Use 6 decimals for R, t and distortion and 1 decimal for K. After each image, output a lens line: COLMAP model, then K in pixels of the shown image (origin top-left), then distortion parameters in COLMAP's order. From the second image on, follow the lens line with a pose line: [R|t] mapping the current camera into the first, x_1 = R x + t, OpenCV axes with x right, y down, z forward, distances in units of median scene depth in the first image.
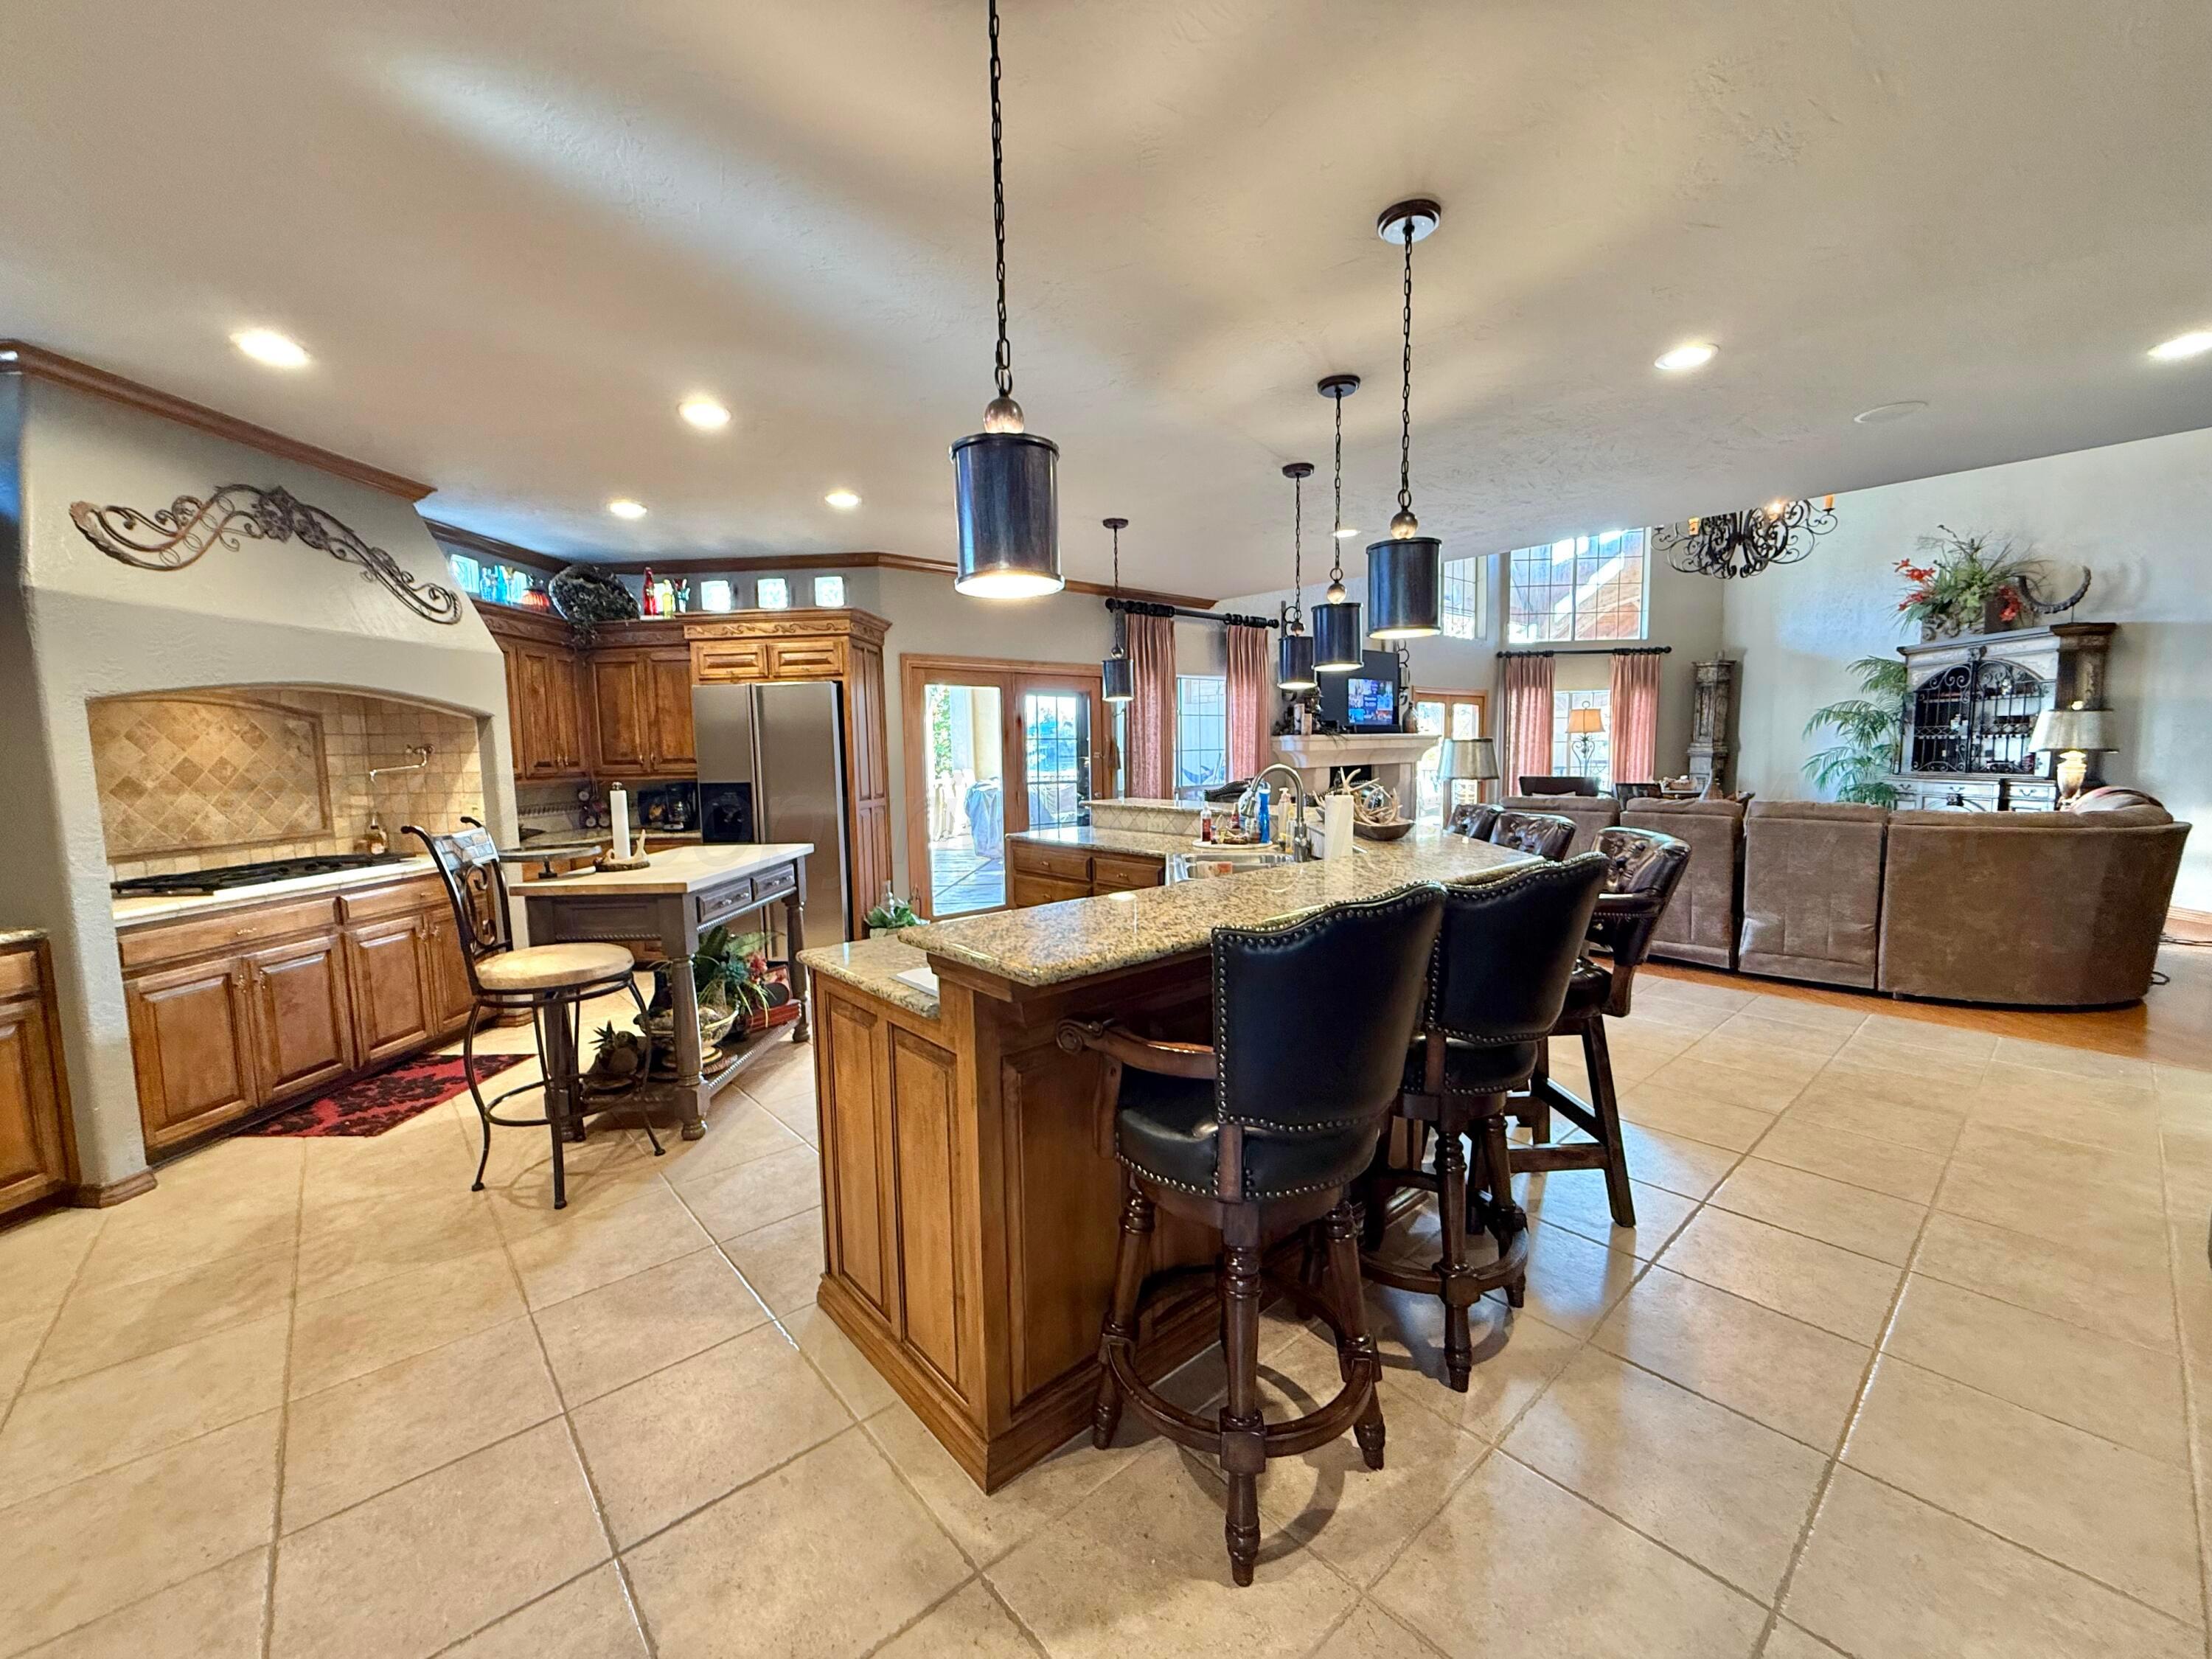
lens RADIAL K [[885.1, 0, 1104.8], [0, 885.1, 826.7], [0, 0, 1]] dist [0.001274, -0.000093]
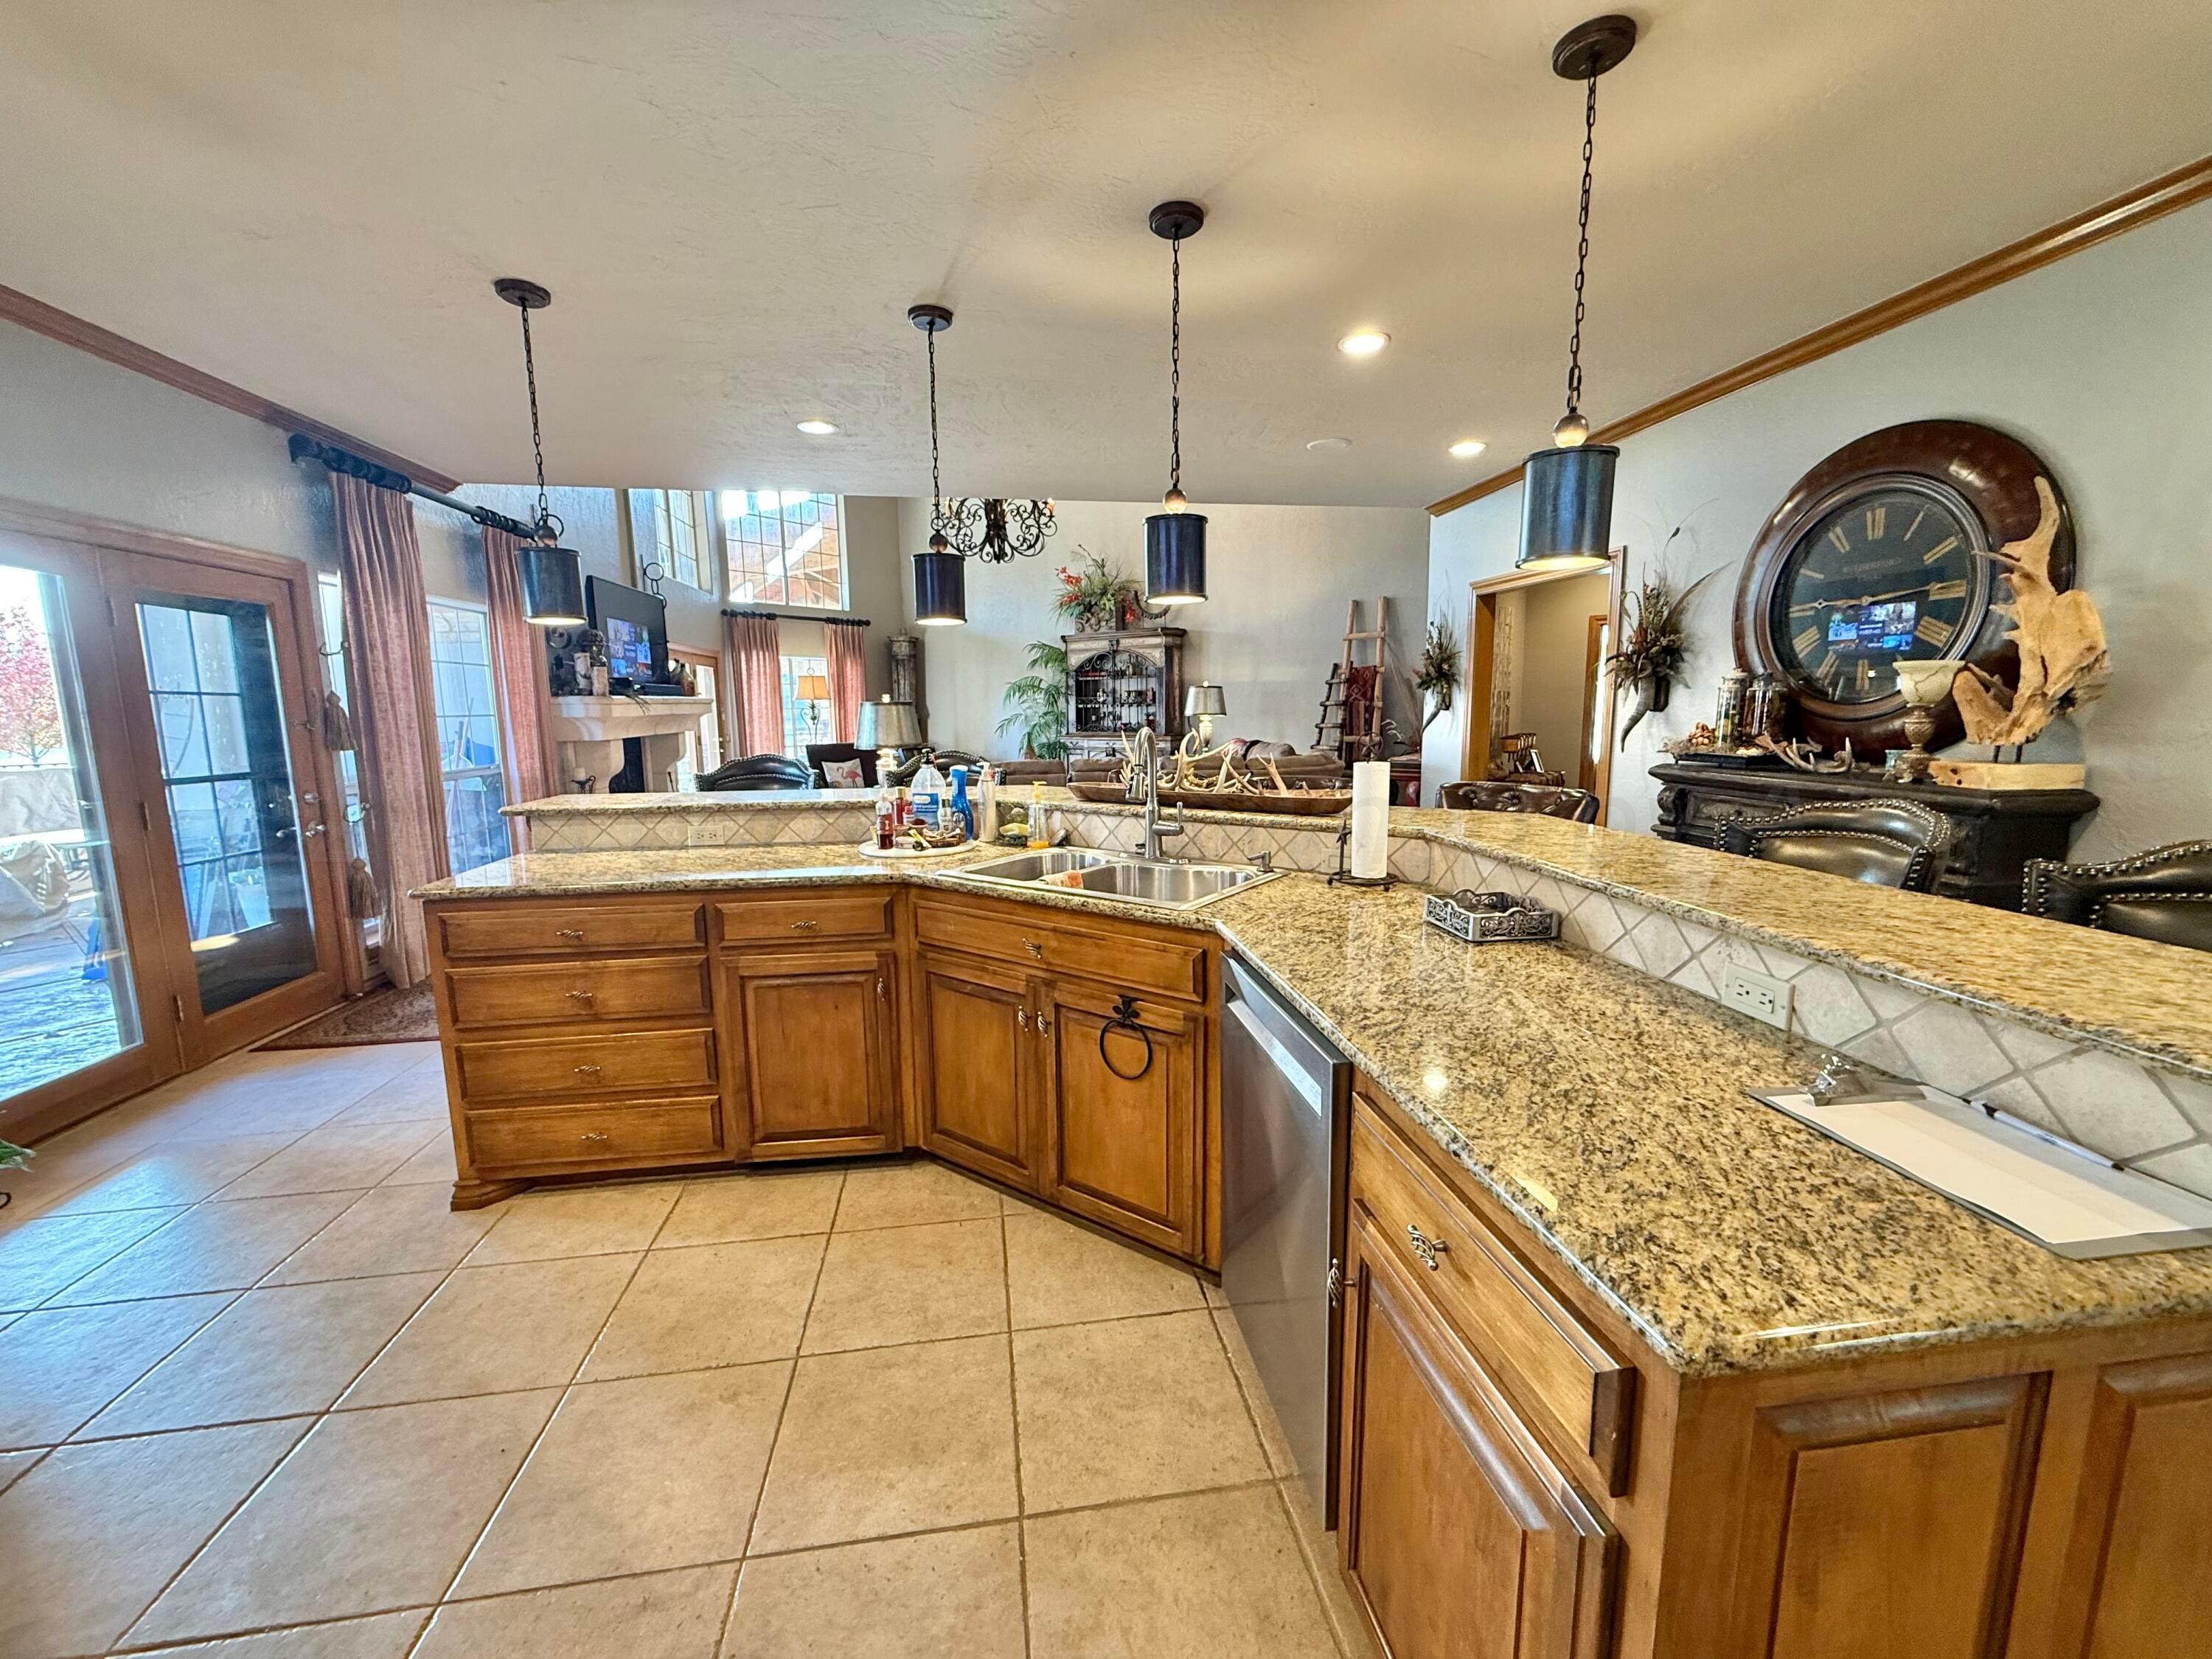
lens RADIAL K [[885.1, 0, 1107.1], [0, 885.1, 834.3], [0, 0, 1]] dist [0.001274, -0.000093]
pose [[0.543173, -0.112495, 0.832050, -0.174106], [0.077987, 0.993459, 0.083407, -0.018052], [-0.835991, 0.019585, 0.548394, 0.251106]]
